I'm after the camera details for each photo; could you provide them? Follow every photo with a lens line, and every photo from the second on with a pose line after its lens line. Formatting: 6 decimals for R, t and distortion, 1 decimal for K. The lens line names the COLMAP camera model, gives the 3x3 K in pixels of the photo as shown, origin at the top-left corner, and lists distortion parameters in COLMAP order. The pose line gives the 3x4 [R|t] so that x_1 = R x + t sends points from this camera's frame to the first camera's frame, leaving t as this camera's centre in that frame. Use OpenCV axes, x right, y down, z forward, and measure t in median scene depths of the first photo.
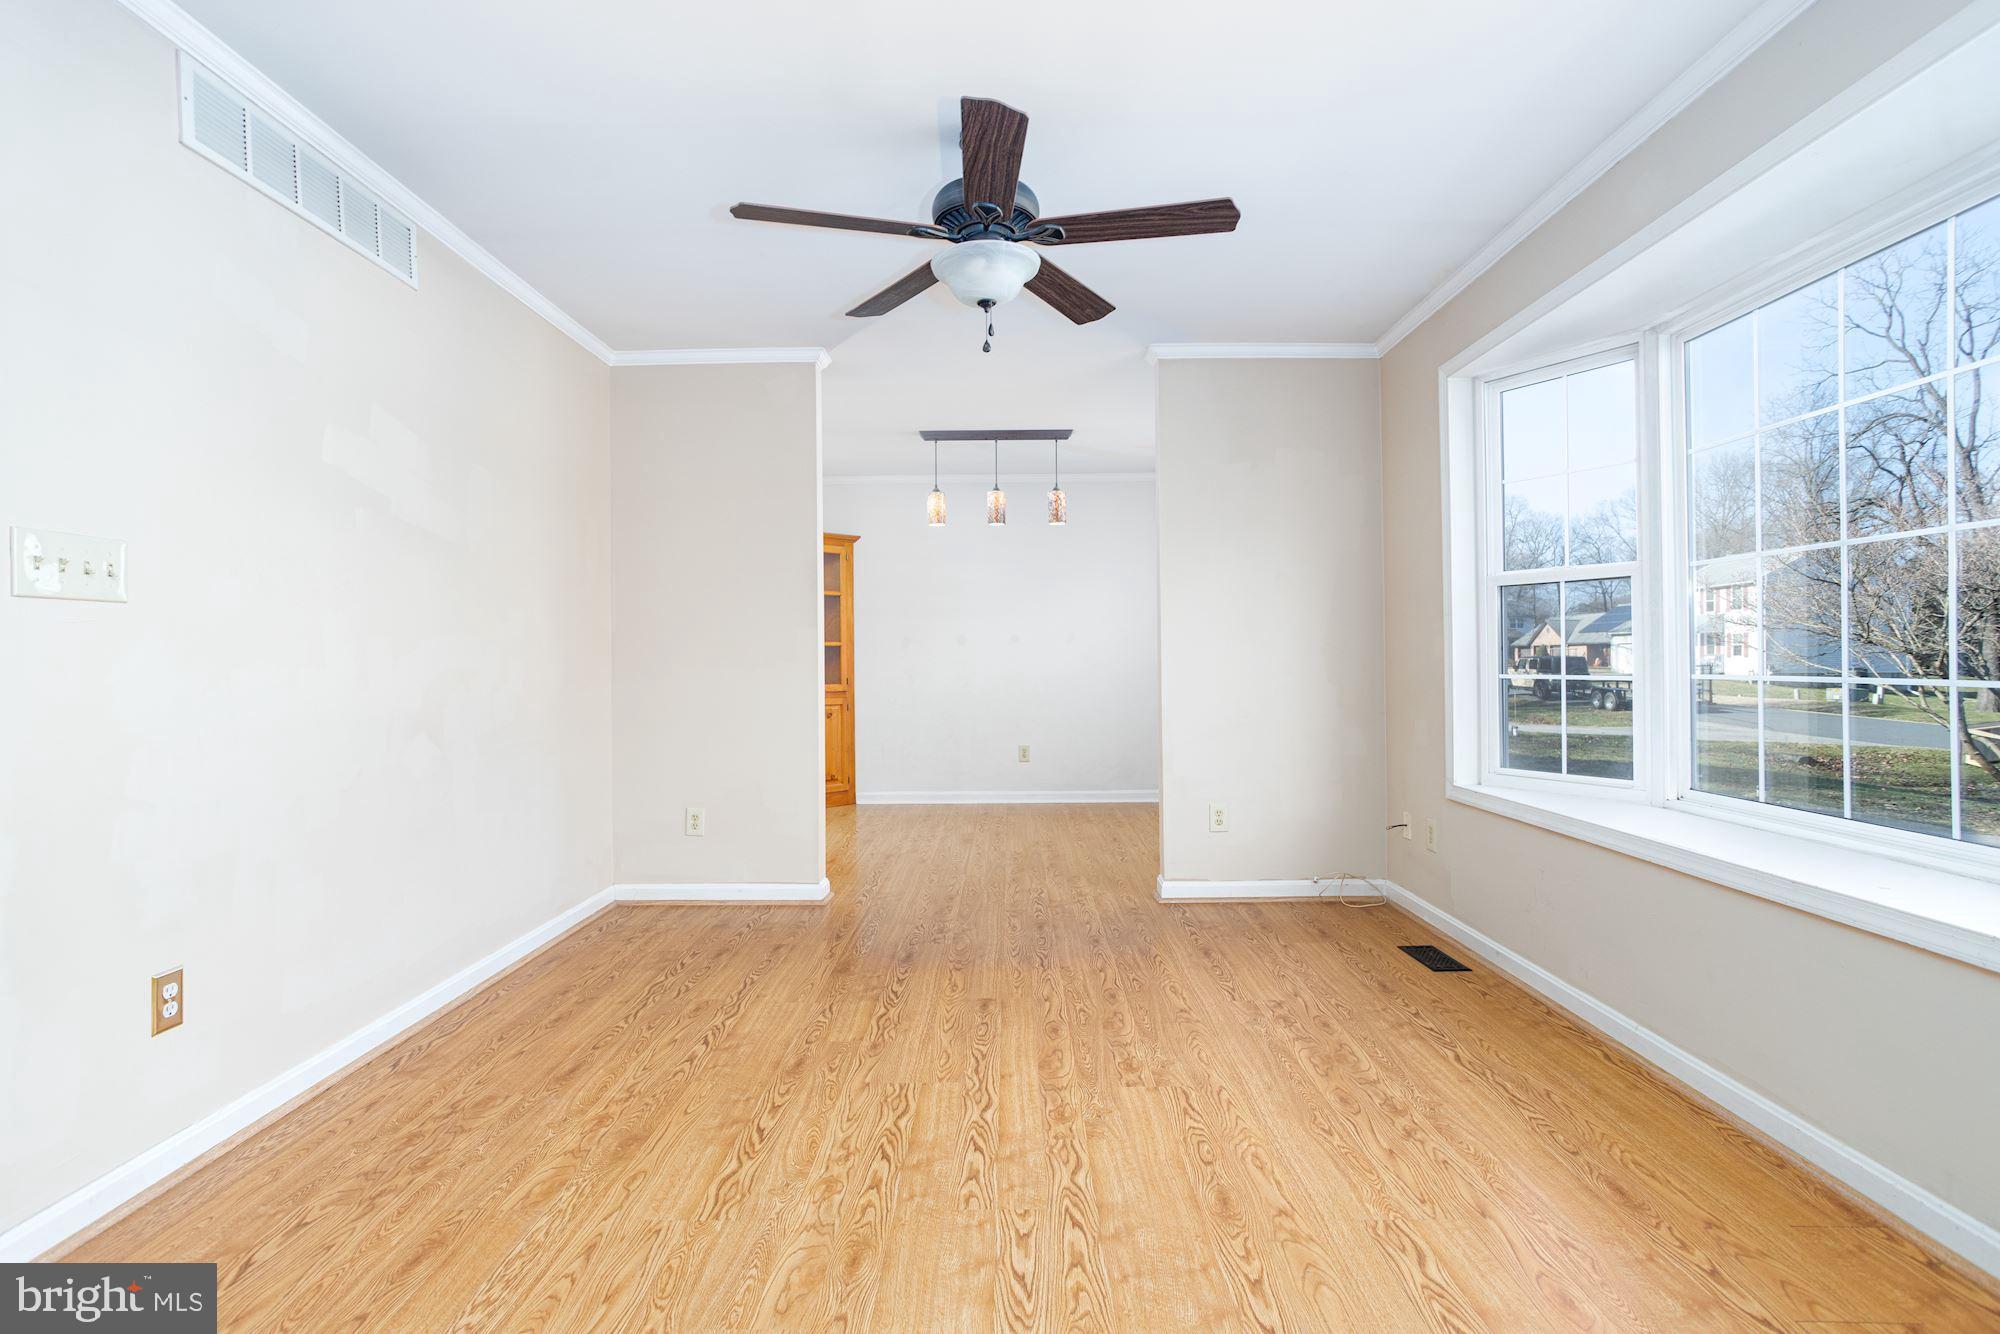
lens RADIAL K [[962.1, 0, 1000.7], [0, 962.1, 654.9], [0, 0, 1]] dist [-0.056325, 0.036543]
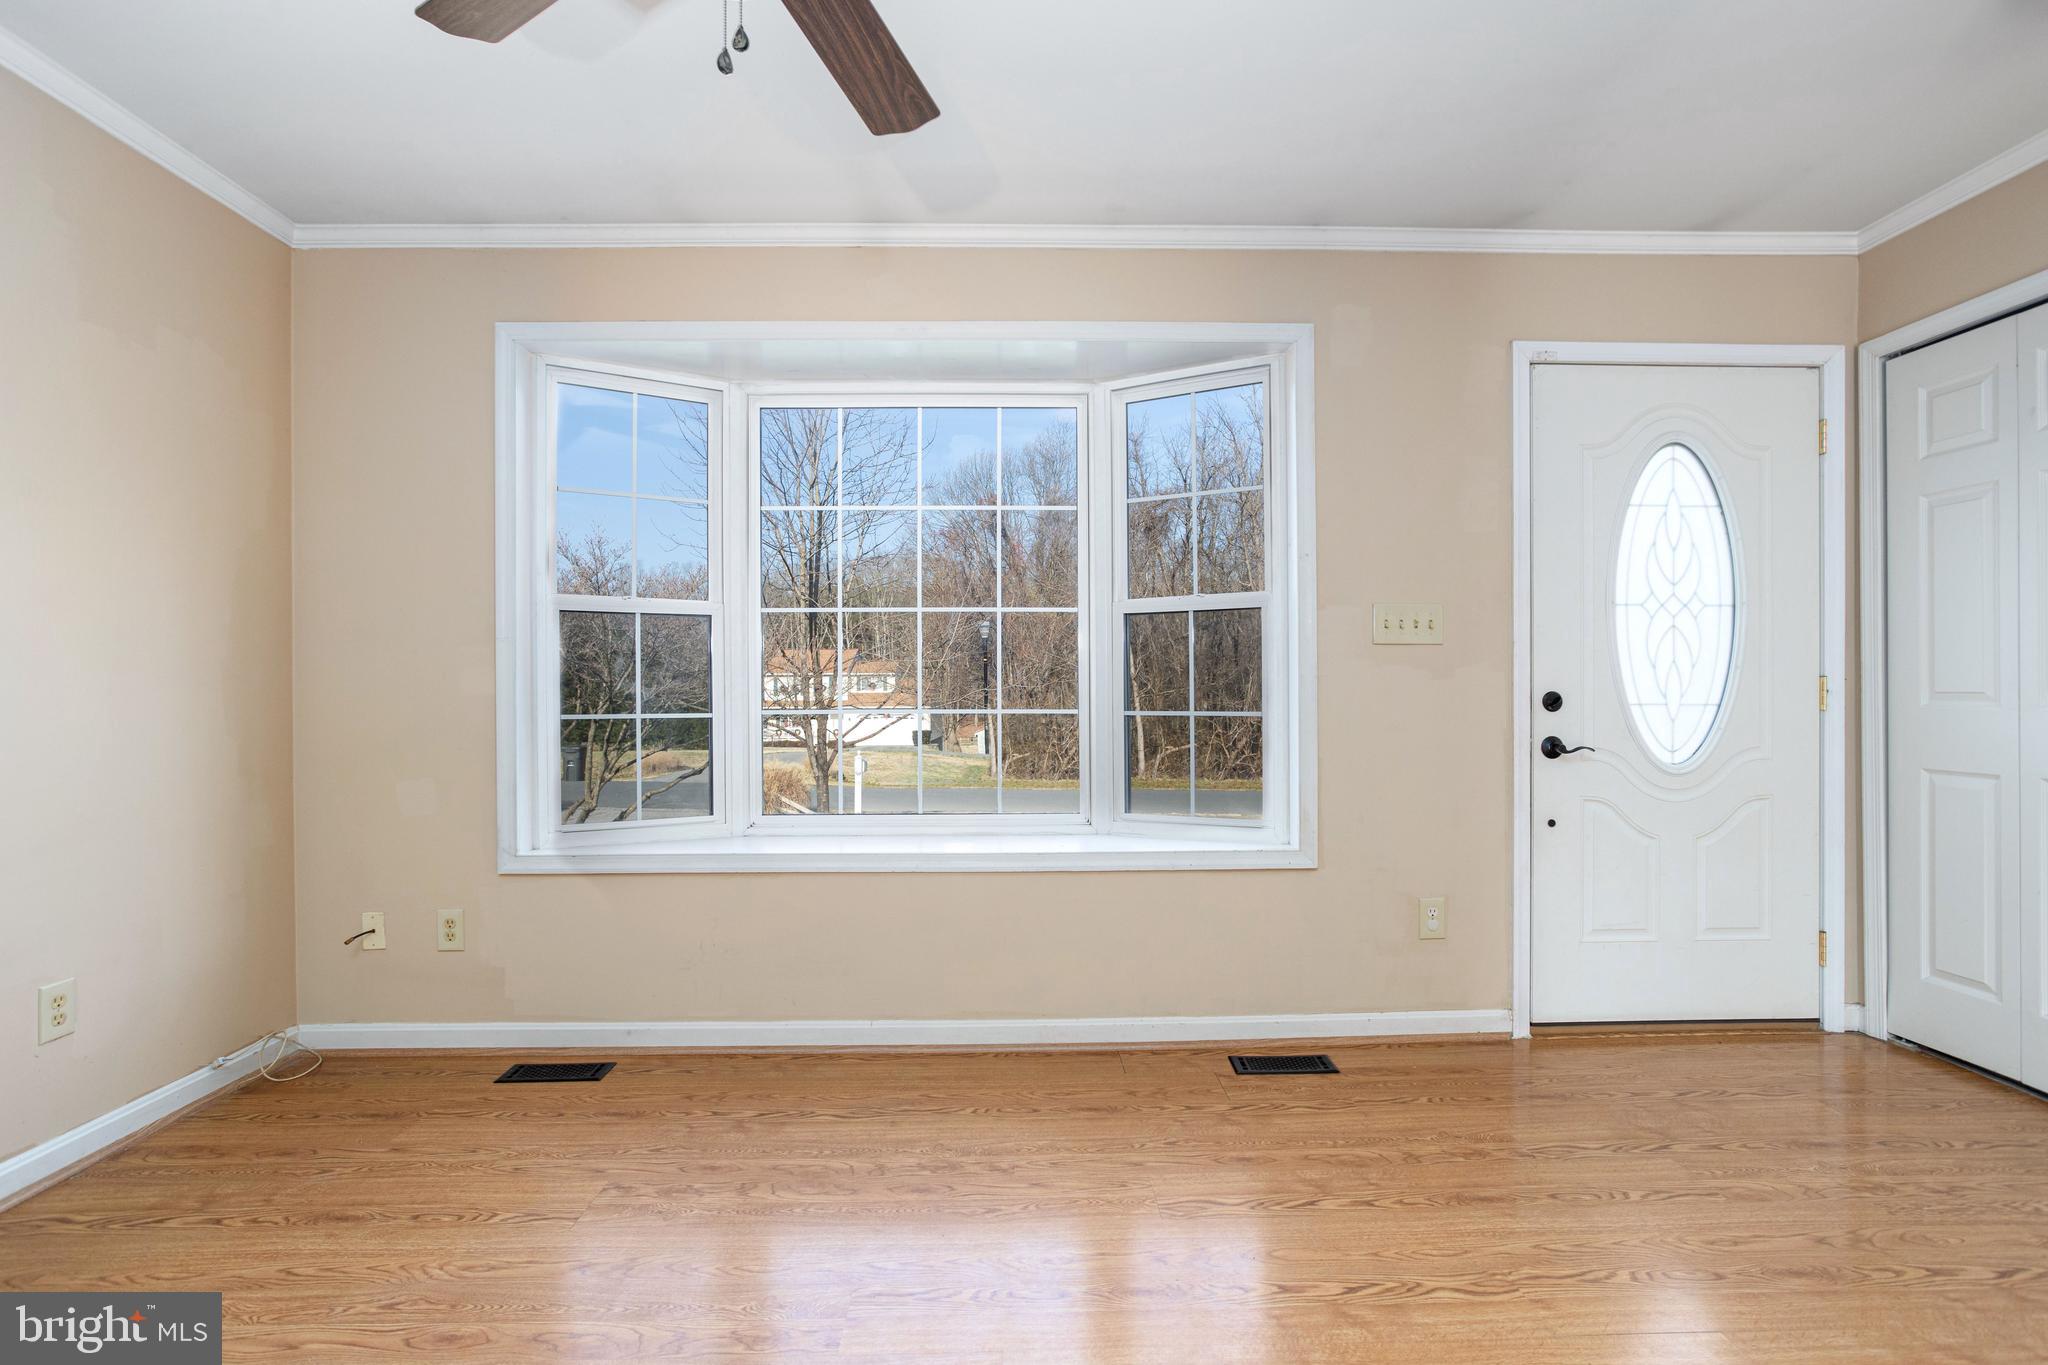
lens RADIAL K [[1004.7, 0, 1028.8], [0, 1004.7, 699.4], [0, 0, 1]] dist [-0.062187, 0.045082]
pose [[-0.037858, 0.002702, 0.999279, -0.565134], [-0.001710, 0.999995, -0.002769, 0.013051], [-0.999282, -0.001814, -0.037853, 0.927940]]
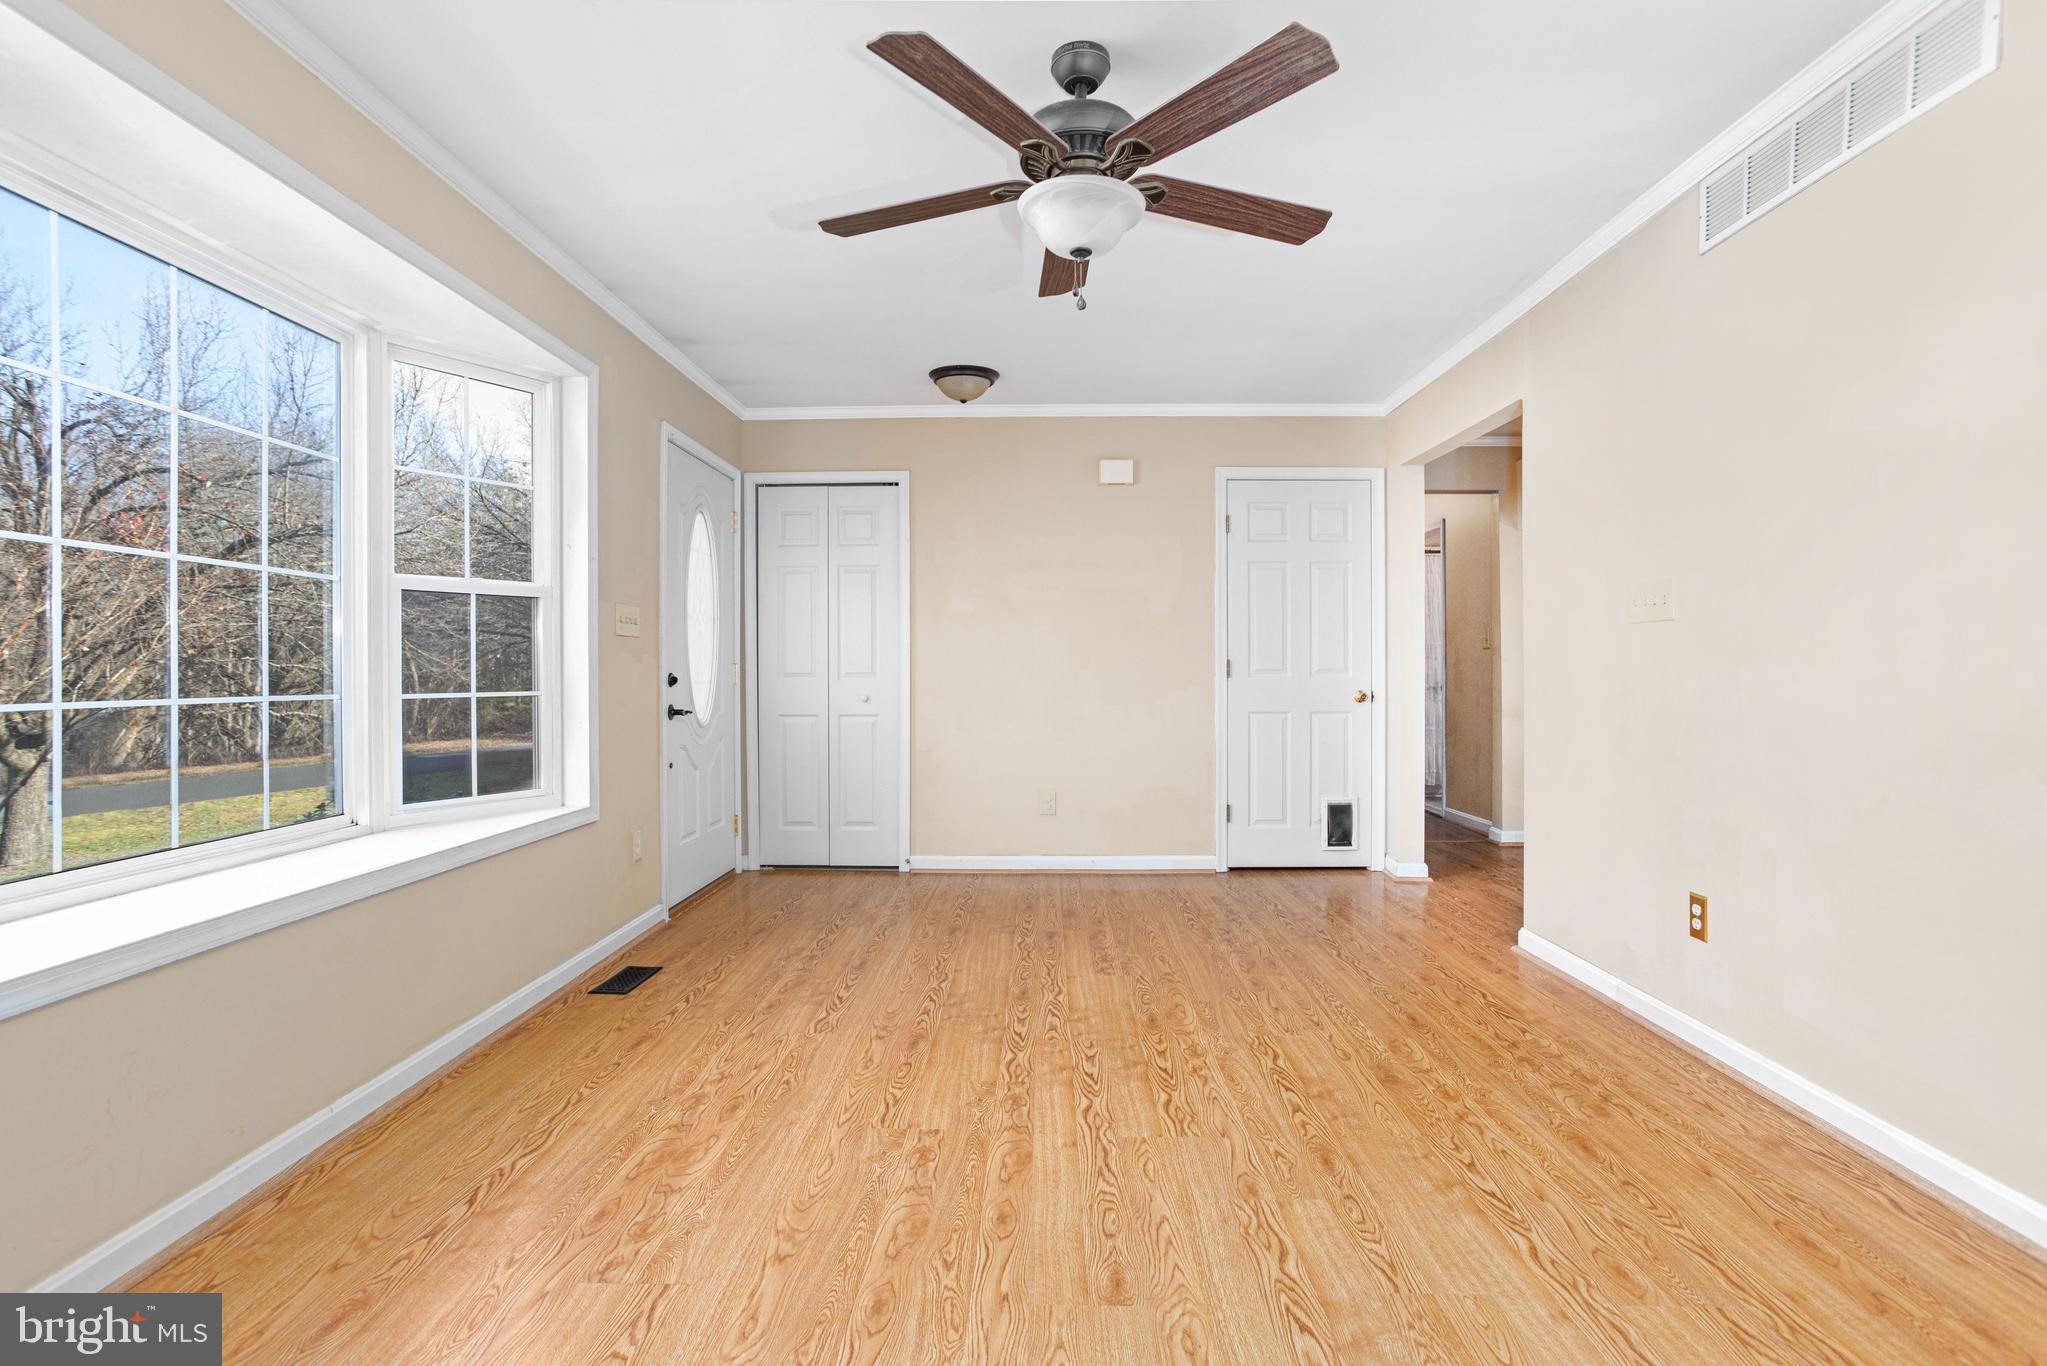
lens RADIAL K [[984.7, 0, 1024.2], [0, 984.7, 670.6], [0, 0, 1]] dist [-0.056325, 0.036543]
pose [[-0.999808, 0.015037, 0.012578, 0.032261], [0.014979, 0.999877, -0.004686, 0.012273], [-0.012647, -0.004497, -0.999910, 2.020596]]
